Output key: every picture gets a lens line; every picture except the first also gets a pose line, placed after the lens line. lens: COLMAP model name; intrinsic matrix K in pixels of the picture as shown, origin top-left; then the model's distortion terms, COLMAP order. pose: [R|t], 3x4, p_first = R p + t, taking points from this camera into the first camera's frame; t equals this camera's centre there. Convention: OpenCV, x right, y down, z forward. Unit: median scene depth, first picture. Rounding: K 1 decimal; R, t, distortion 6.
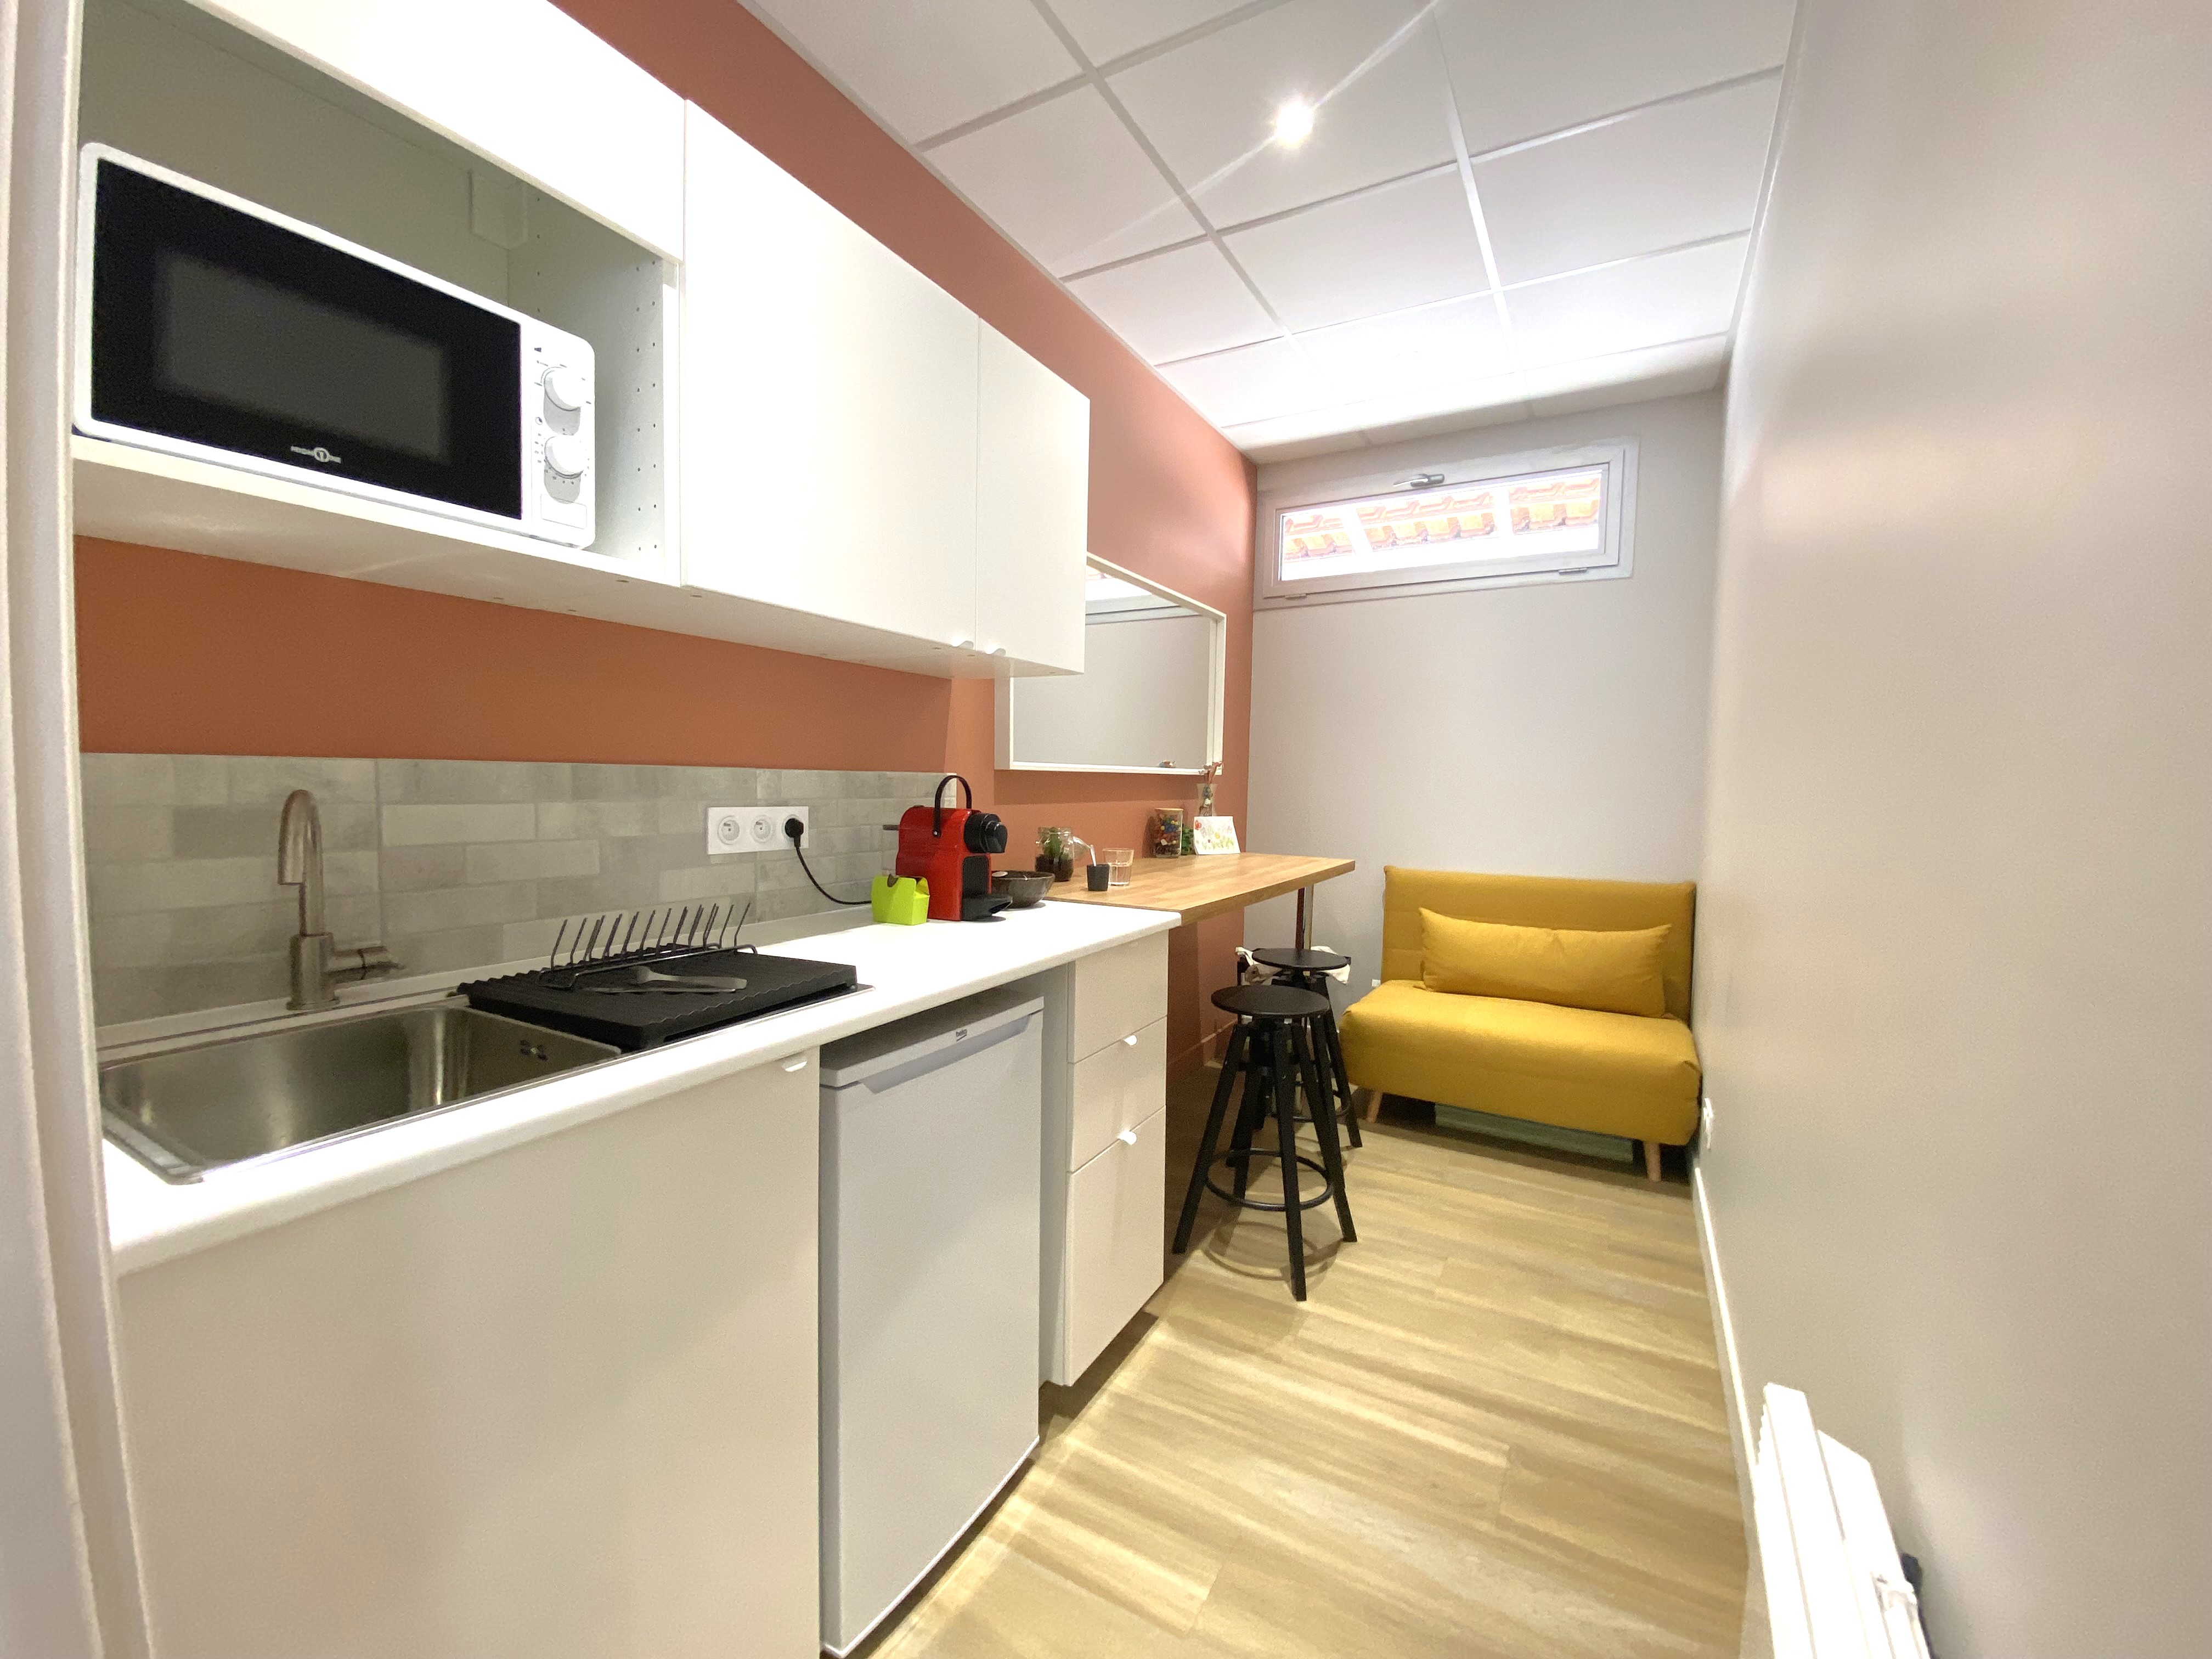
lens RADIAL K [[901.5, 0, 1106.0], [0, 901.5, 829.5], [0, 0, 1]] dist [0.001081, -0.011894]
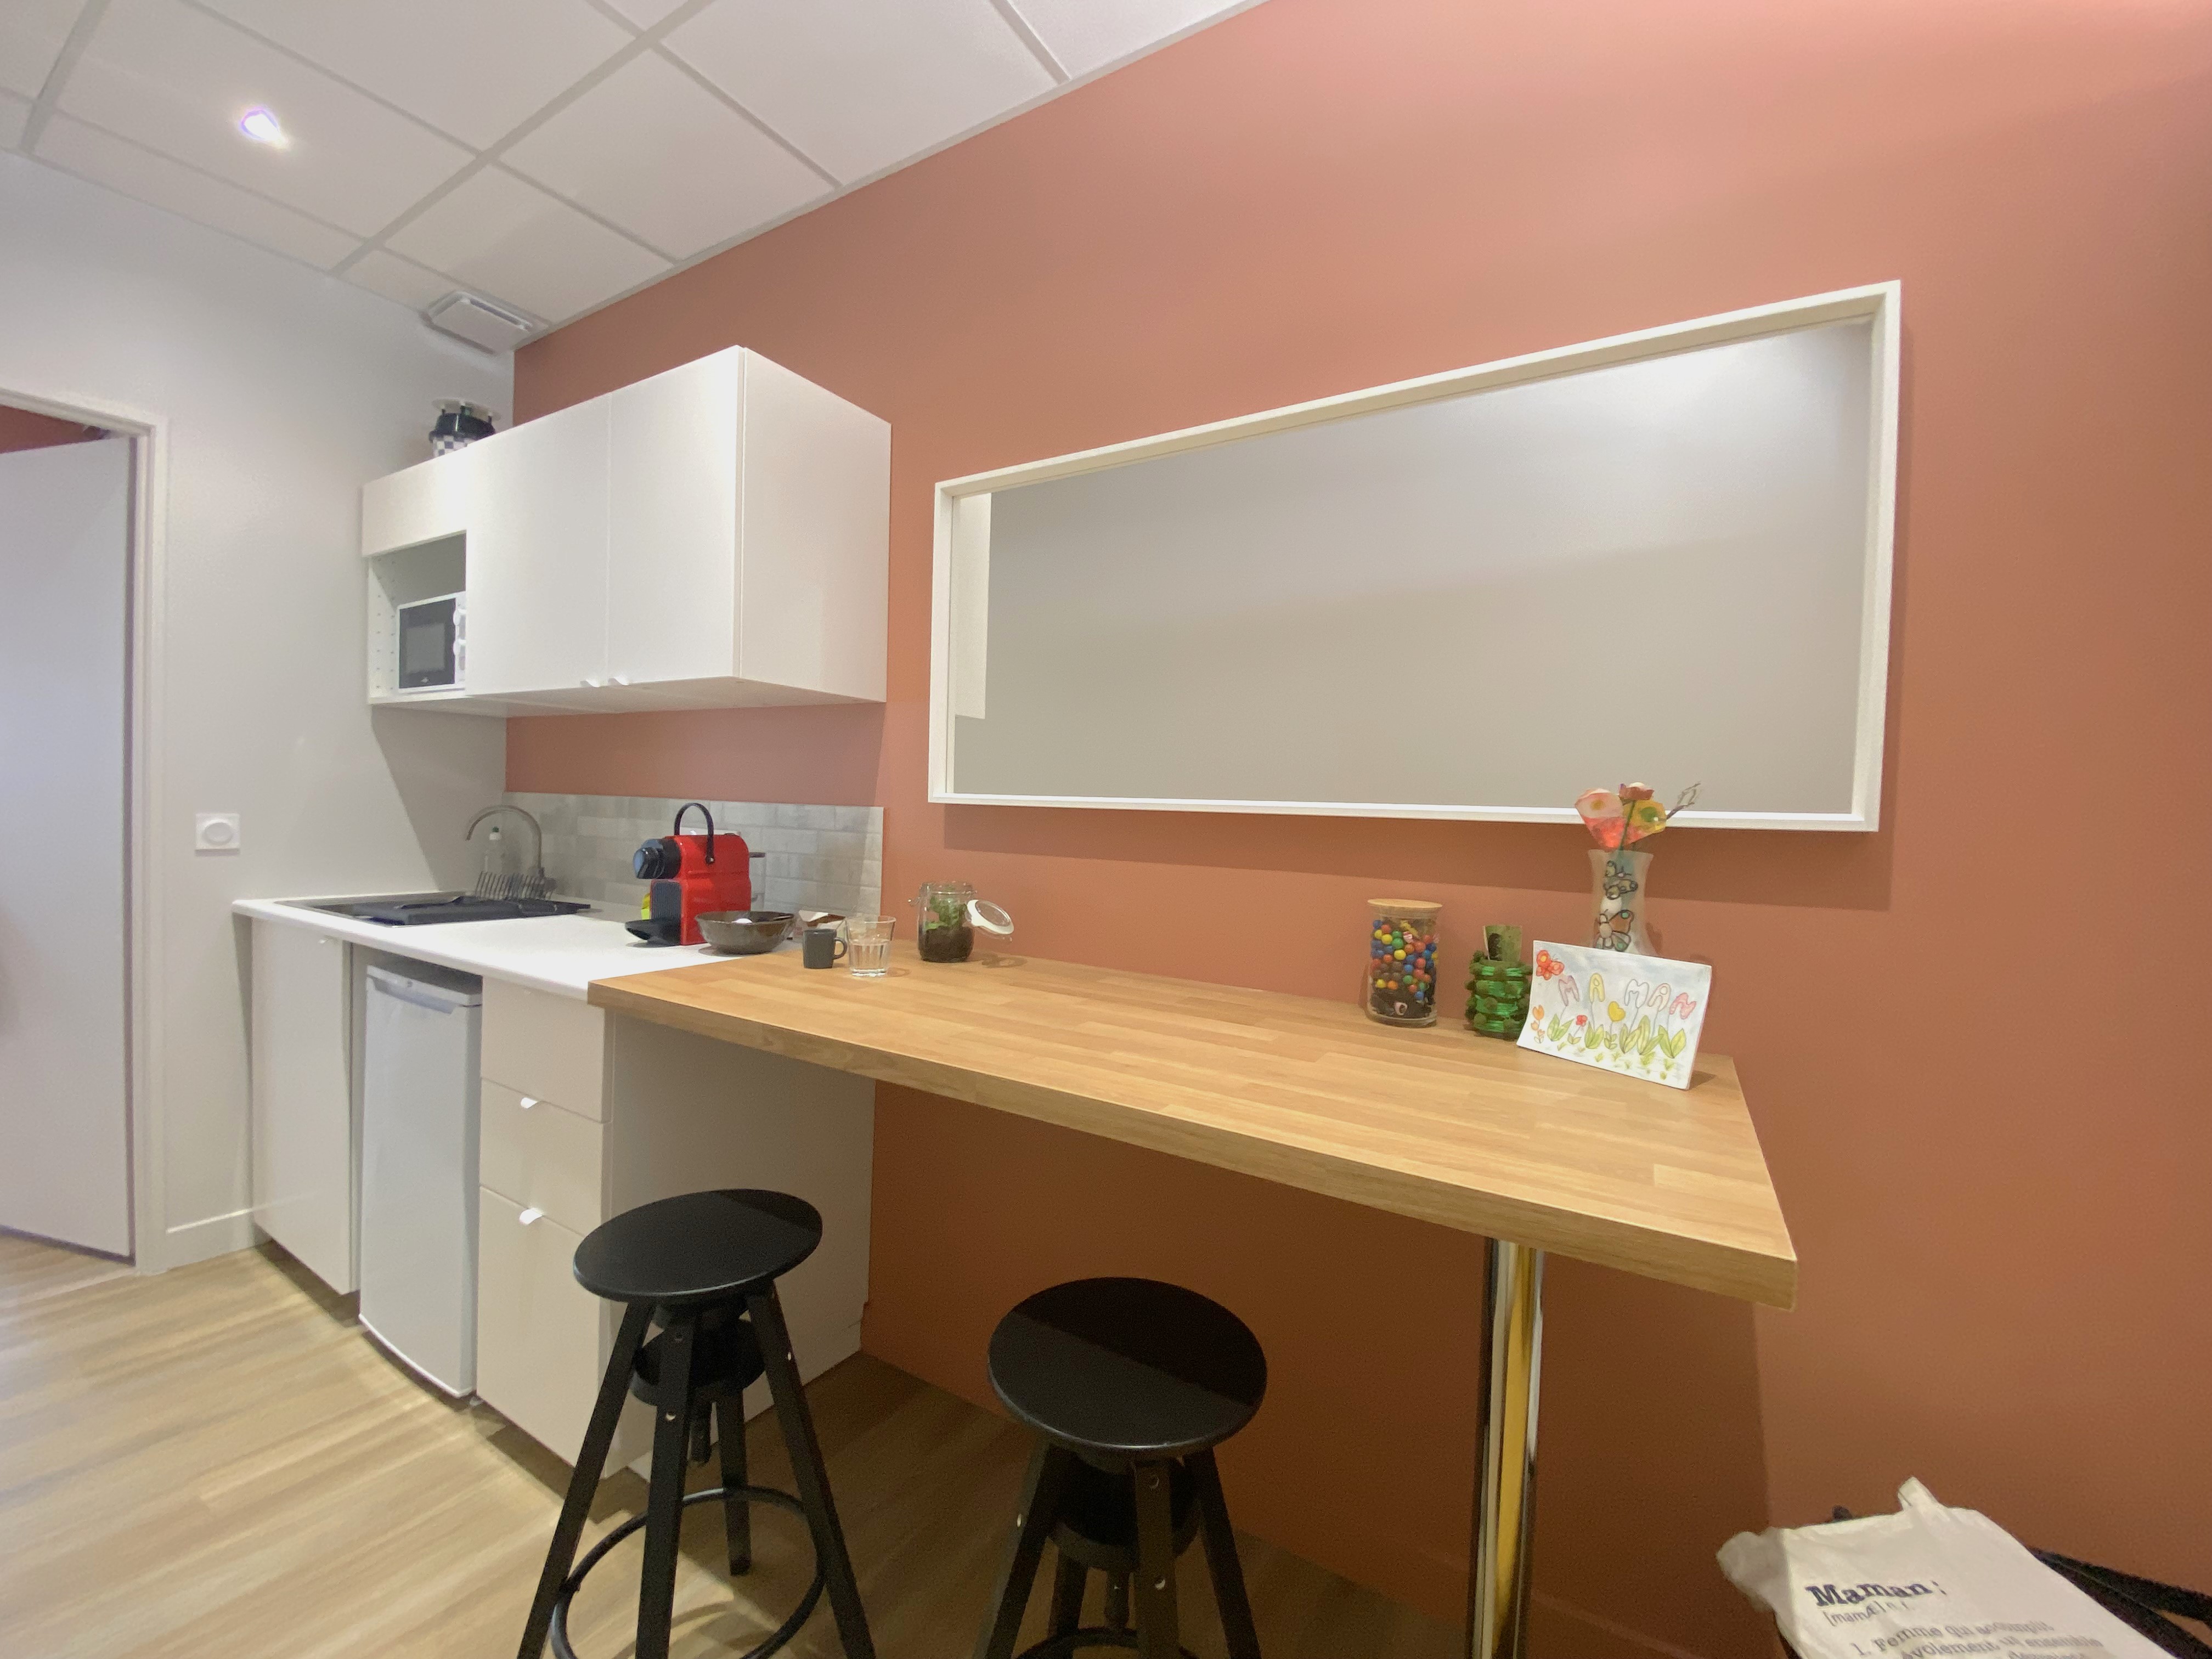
lens RADIAL K [[901.5, 0, 1106.0], [0, 901.5, 829.5], [0, 0, 1]] dist [0.001081, -0.011894]
pose [[-0.038042, 0.002816, -0.999272, 0.872309], [-0.093017, 0.995644, 0.006347, -0.083116], [0.994938, 0.093190, -0.037614, 1.560858]]
